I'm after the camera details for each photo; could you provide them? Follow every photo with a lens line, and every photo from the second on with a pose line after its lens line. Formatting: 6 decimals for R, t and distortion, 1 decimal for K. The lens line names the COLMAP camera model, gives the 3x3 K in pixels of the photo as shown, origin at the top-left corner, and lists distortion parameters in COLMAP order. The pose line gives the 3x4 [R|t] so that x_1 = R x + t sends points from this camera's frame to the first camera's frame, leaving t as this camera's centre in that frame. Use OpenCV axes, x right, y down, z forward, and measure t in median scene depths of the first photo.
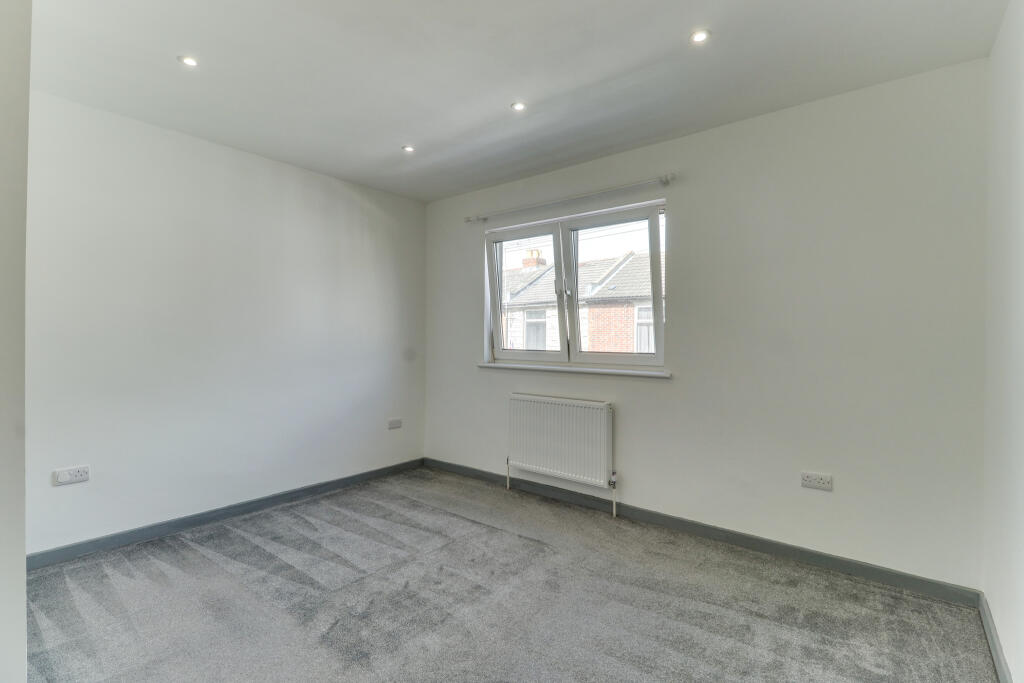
lens RADIAL K [[466.4, 0, 520.9], [0, 466.4, 338.3], [0, 0, 1]] dist [-0.014206, -0.003442]
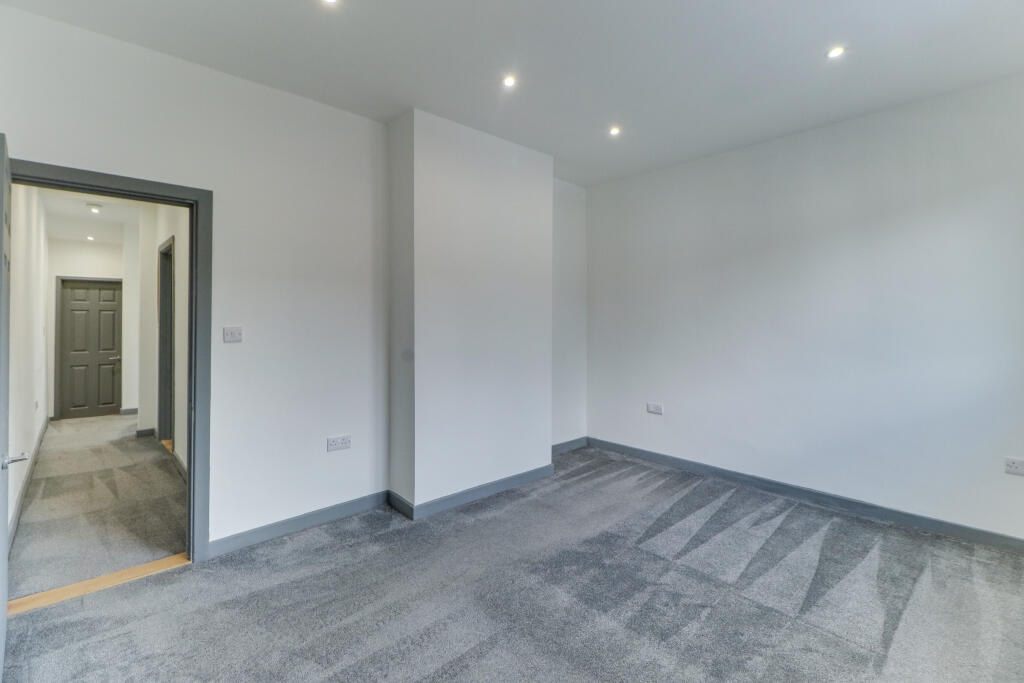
lens RADIAL K [[466.4, 0, 521.0], [0, 466.4, 333.3], [0, 0, 1]] dist [-0.014206, -0.003442]
pose [[-0.169400, 0.020431, -0.985336, 0.576567], [-0.000653, 0.999783, 0.020843, 0.009746], [0.985547, 0.004174, -0.169349, 0.727877]]
